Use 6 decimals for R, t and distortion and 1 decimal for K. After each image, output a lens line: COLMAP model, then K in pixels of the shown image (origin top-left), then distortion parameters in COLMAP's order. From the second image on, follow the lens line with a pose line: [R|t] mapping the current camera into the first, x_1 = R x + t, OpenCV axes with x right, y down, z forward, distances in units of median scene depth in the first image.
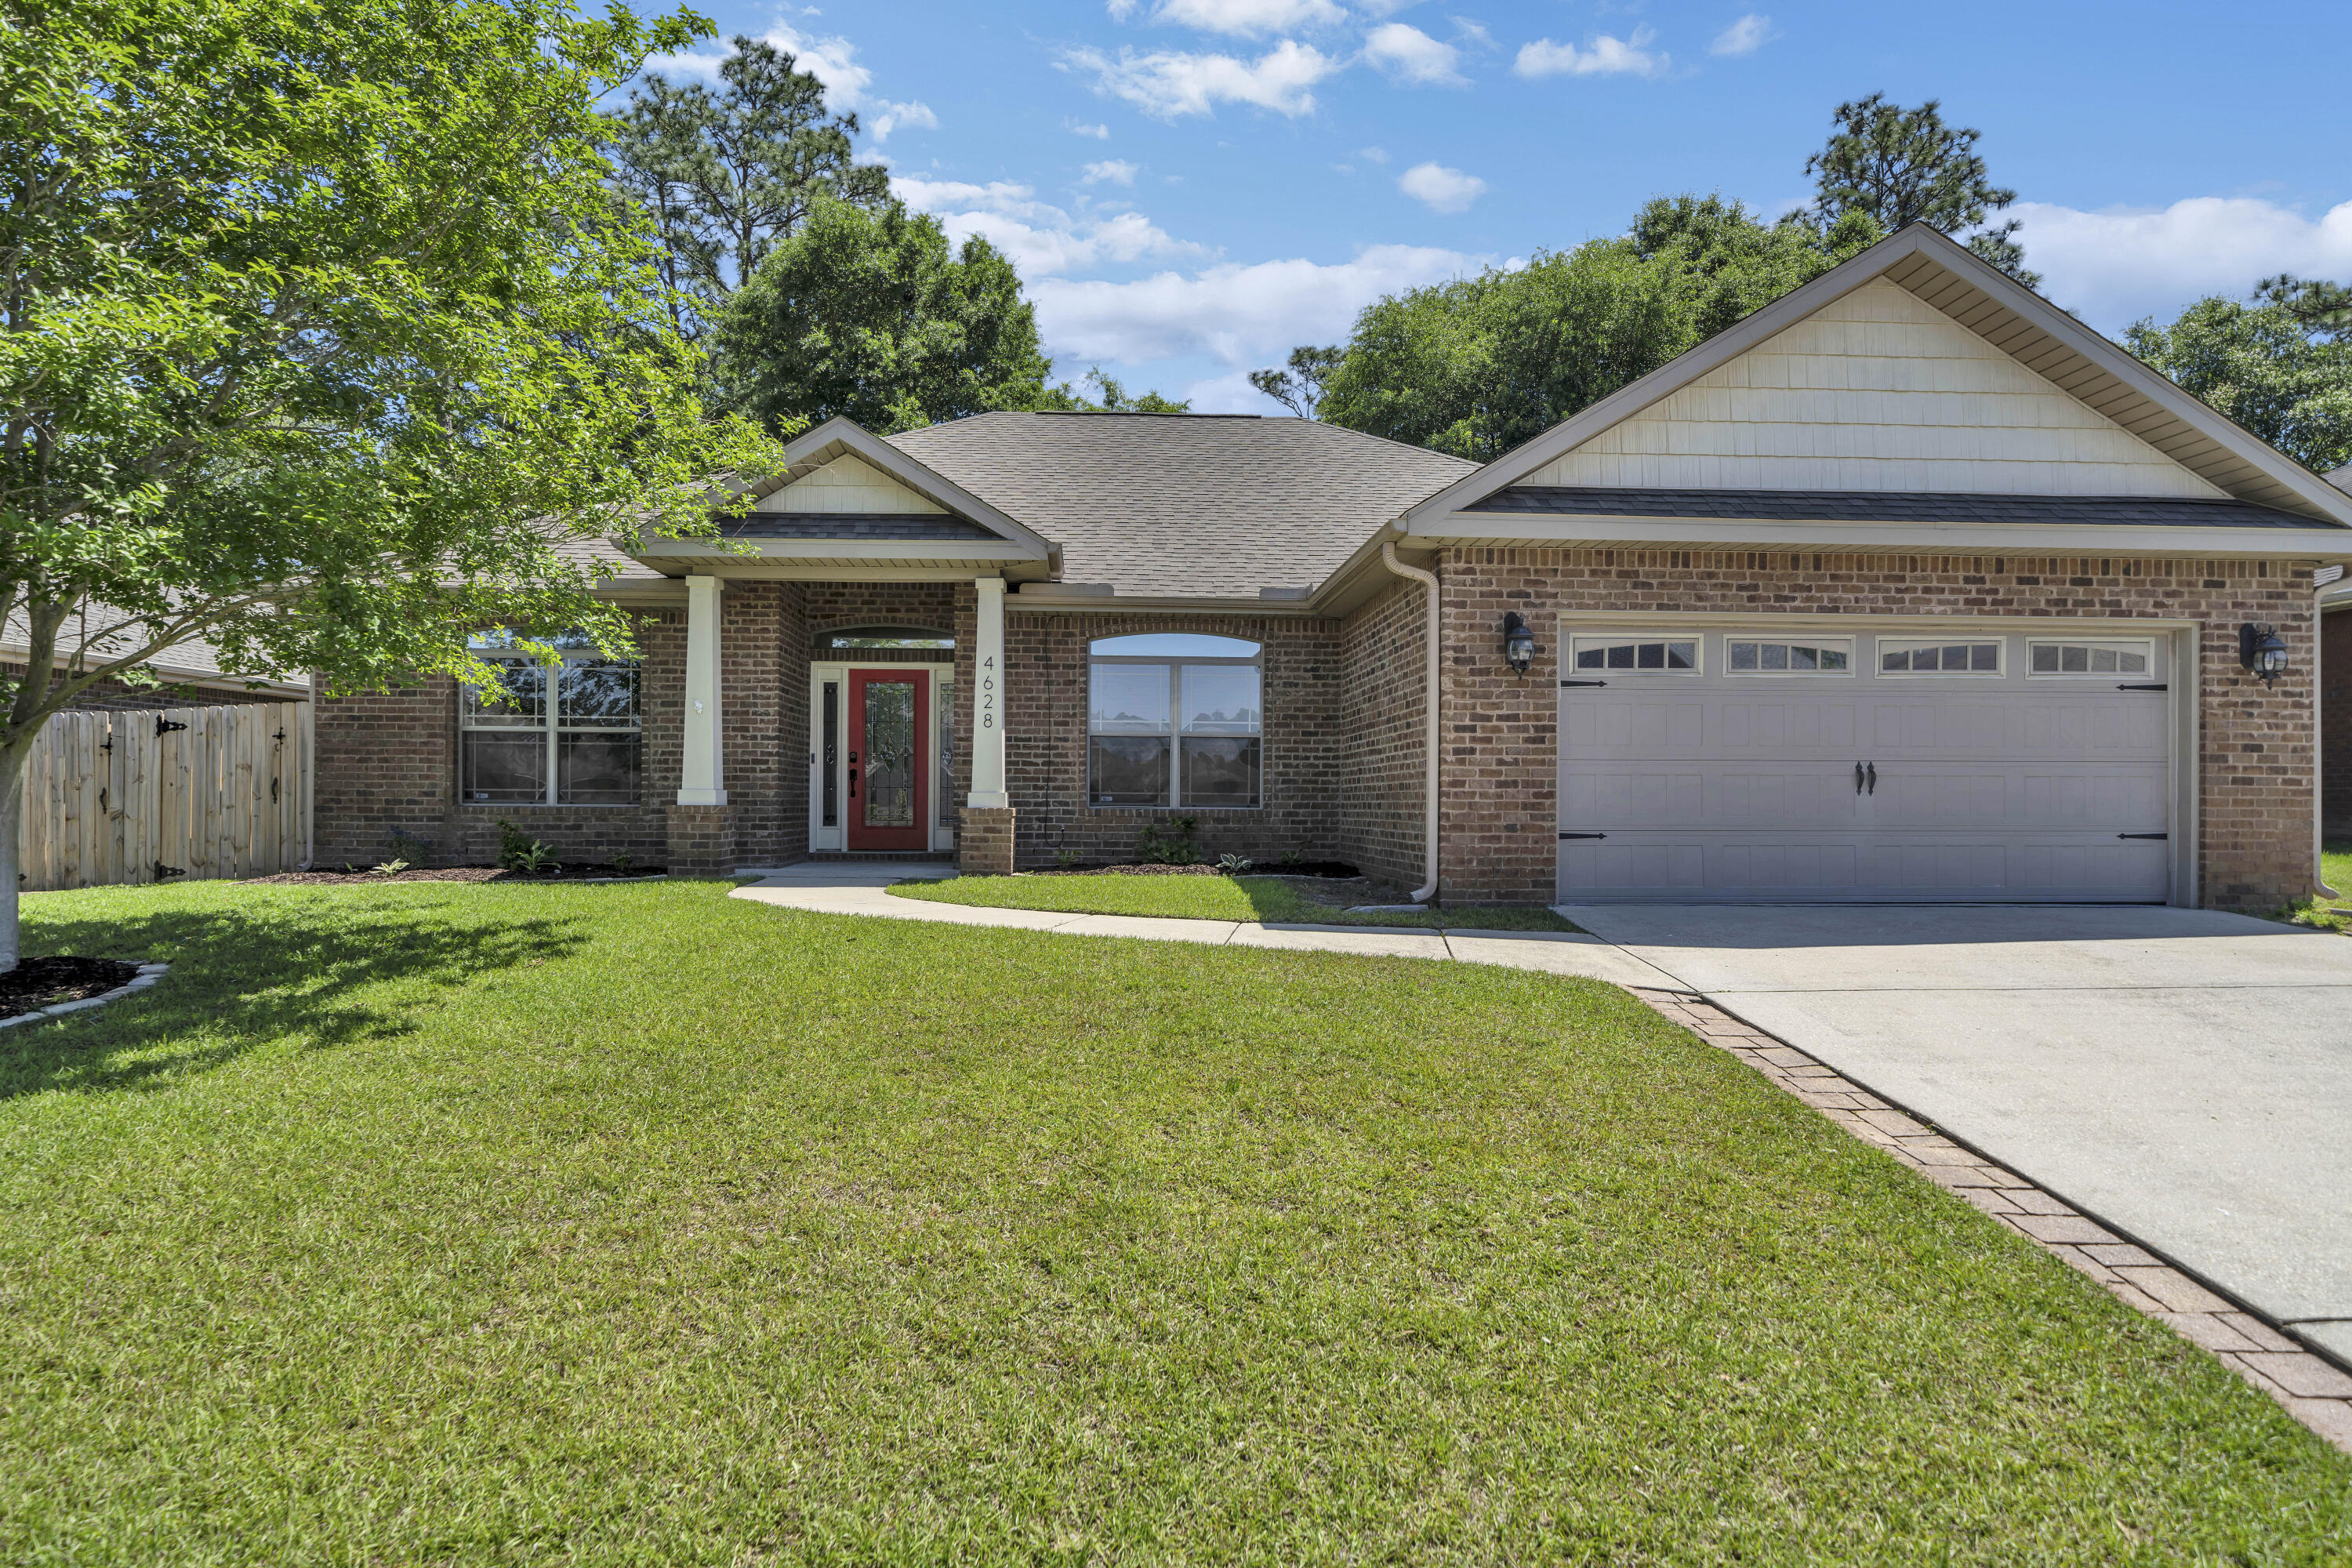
lens RADIAL K [[1215.1, 0, 1176.0], [0, 1215.1, 784.0], [0, 0, 1]] dist [-0.001892, 0.000261]
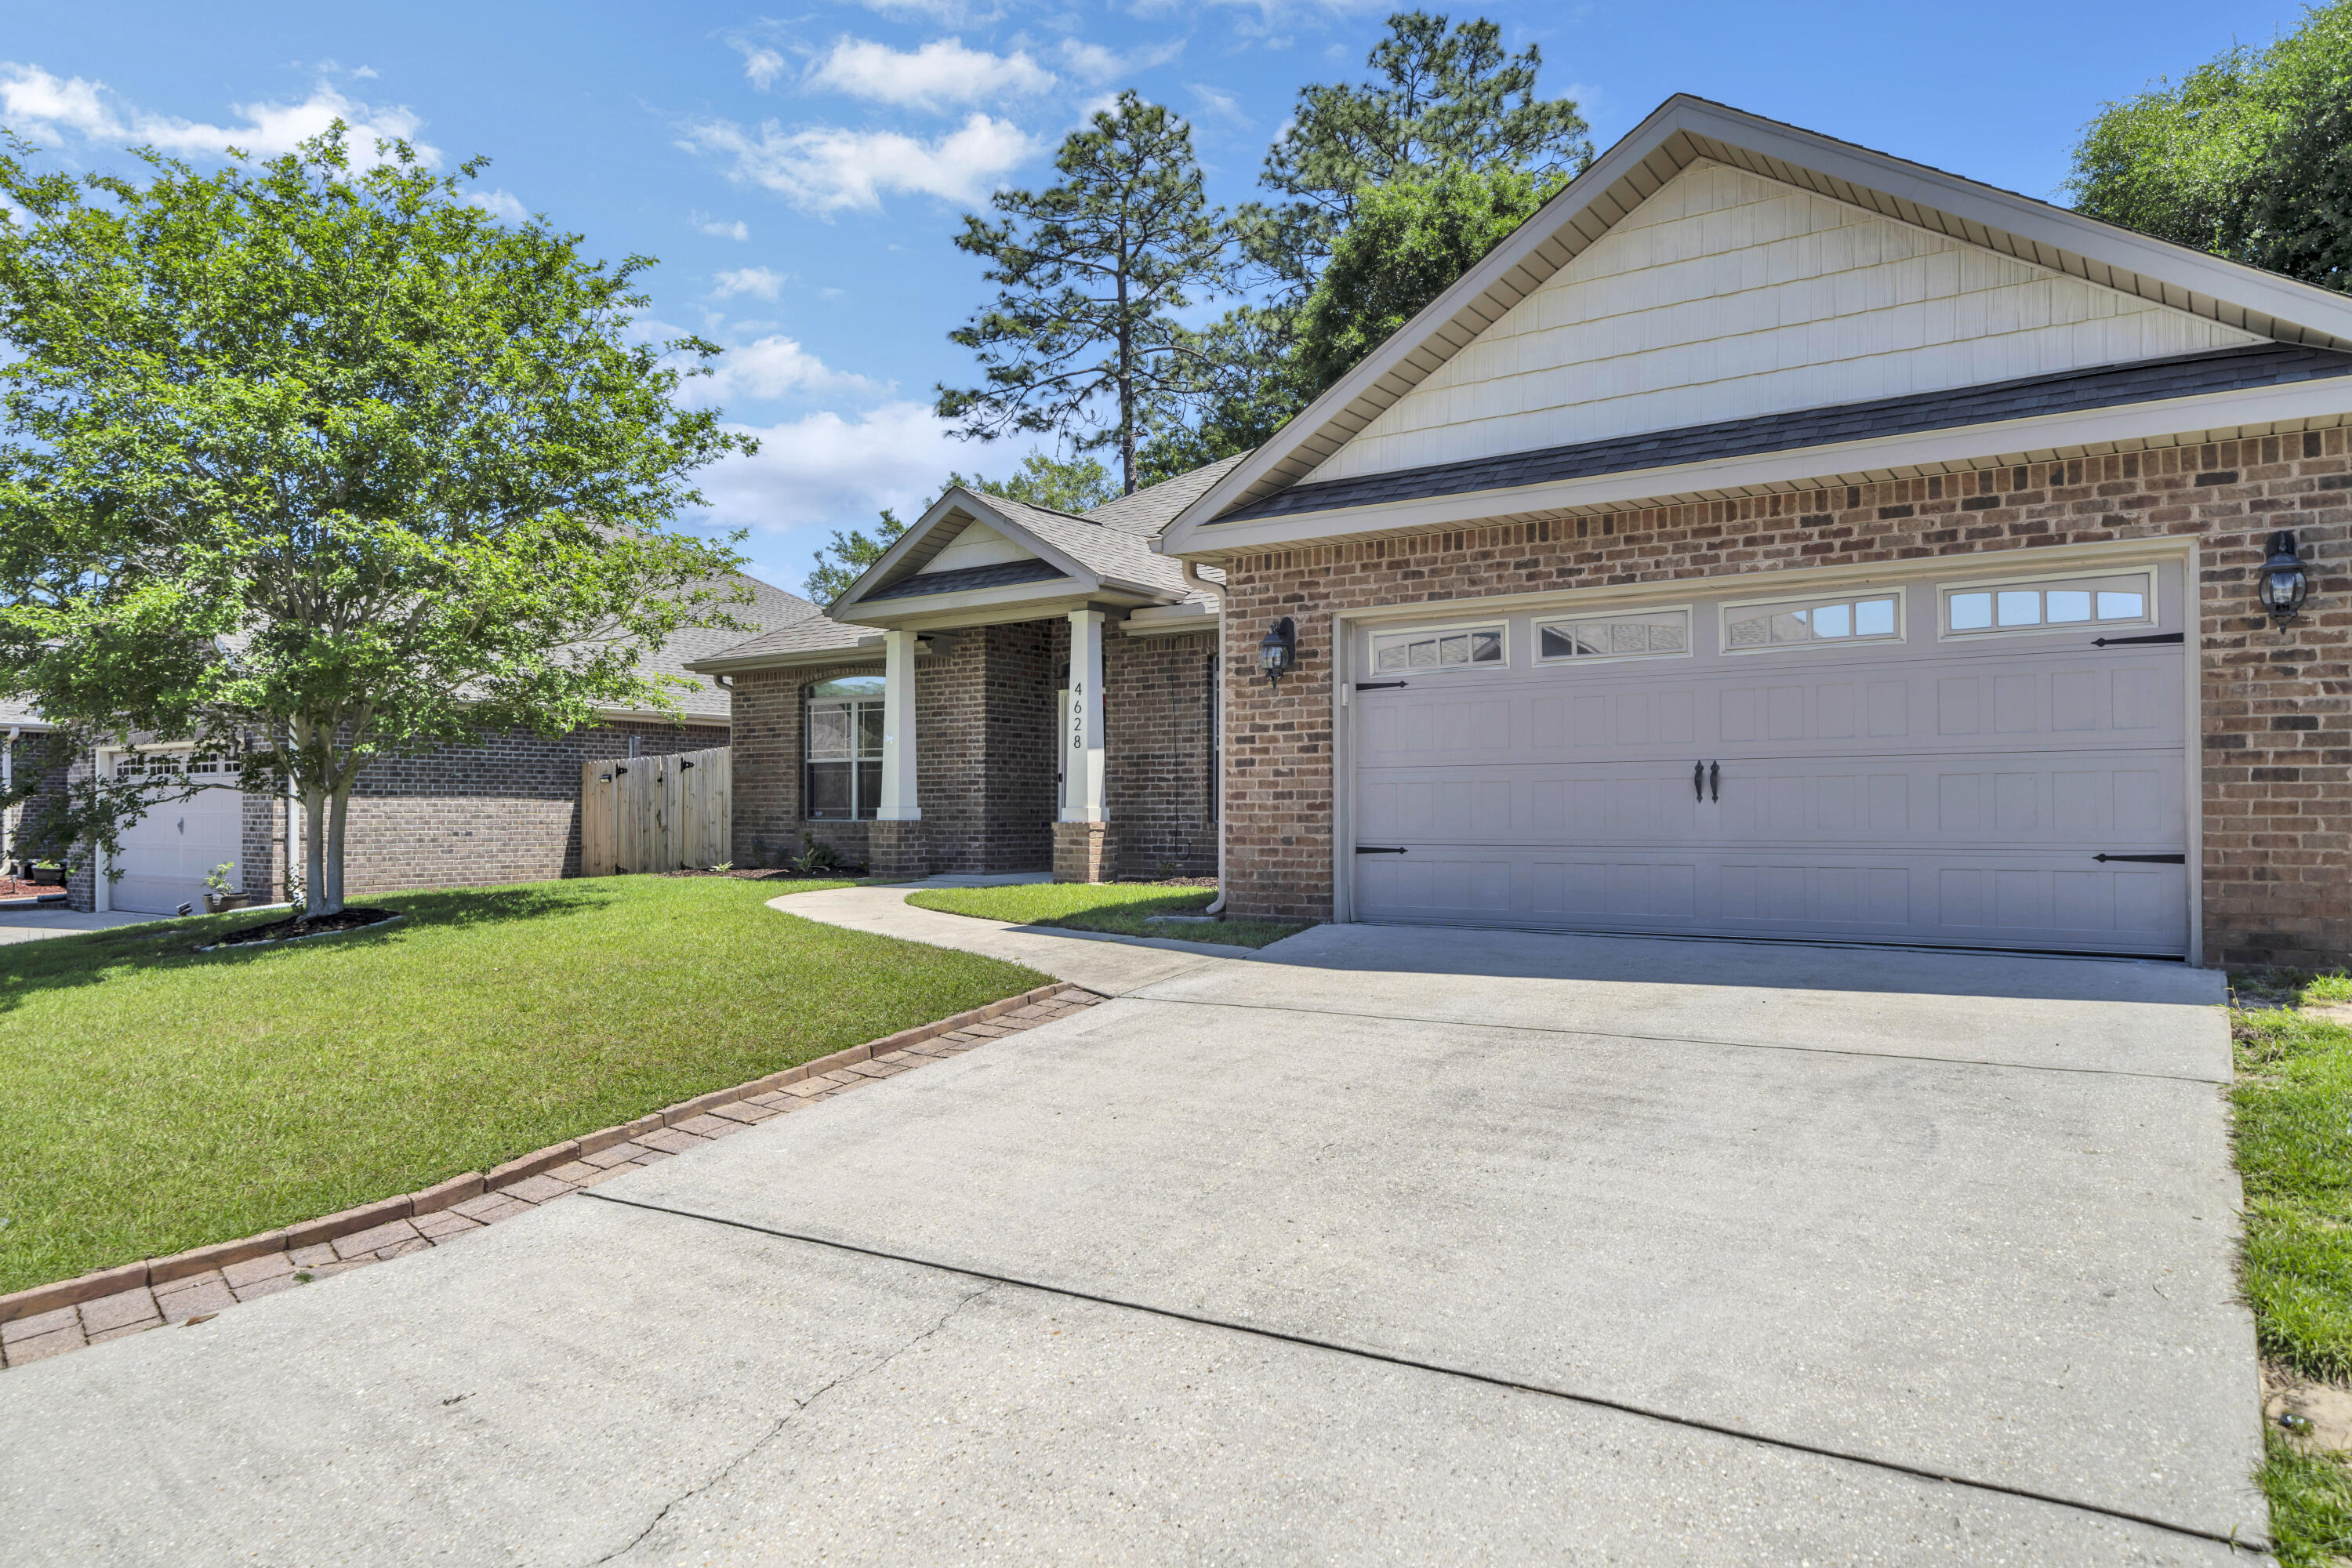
lens RADIAL K [[1420.1, 0, 1176.0], [0, 1420.1, 784.0], [0, 0, 1]] dist [-0.001113, -0.001306]
pose [[0.803886, -0.018803, -0.594487, 0.863973], [0.013767, 0.999821, -0.013006, 0.004442], [0.594625, 0.002271, 0.804000, 0.038981]]
